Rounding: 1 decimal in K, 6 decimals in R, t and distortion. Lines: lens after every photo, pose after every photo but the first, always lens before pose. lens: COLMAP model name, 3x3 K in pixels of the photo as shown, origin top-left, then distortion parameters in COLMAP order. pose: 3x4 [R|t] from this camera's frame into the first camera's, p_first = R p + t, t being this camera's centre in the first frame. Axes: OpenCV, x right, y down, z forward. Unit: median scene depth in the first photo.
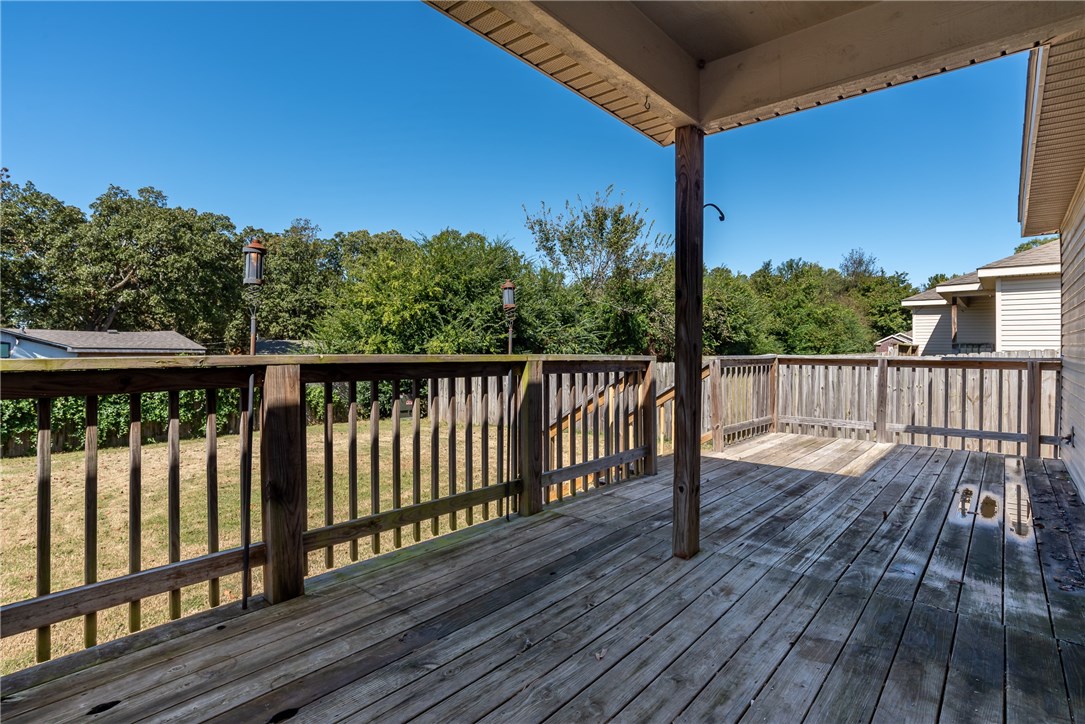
lens RADIAL K [[555.5, 0, 542.3], [0, 555.5, 351.0], [0, 0, 1]] dist [-0.027657, 0.000386]
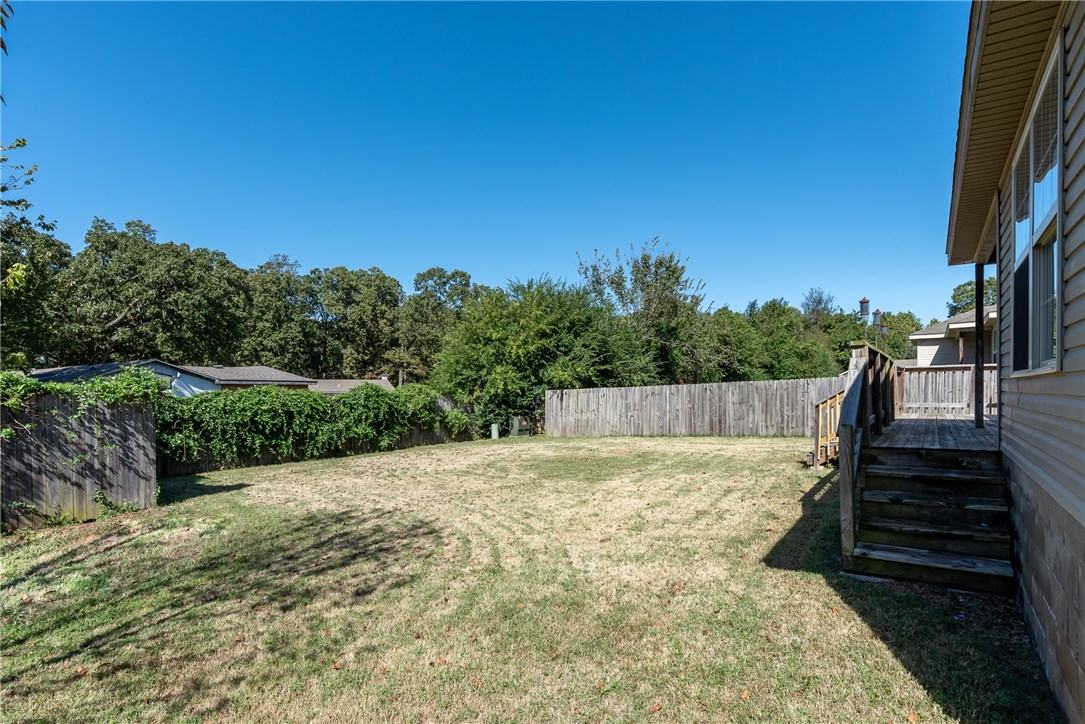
lens RADIAL K [[580.5, 0, 545.6], [0, 580.5, 400.3], [0, 0, 1]] dist [-0.014366, -0.000242]
pose [[0.993498, -0.015928, 0.112729, -0.136559], [0.014272, 0.999778, 0.015480, 0.010876], [-0.112951, -0.013771, 0.993505, -0.097061]]
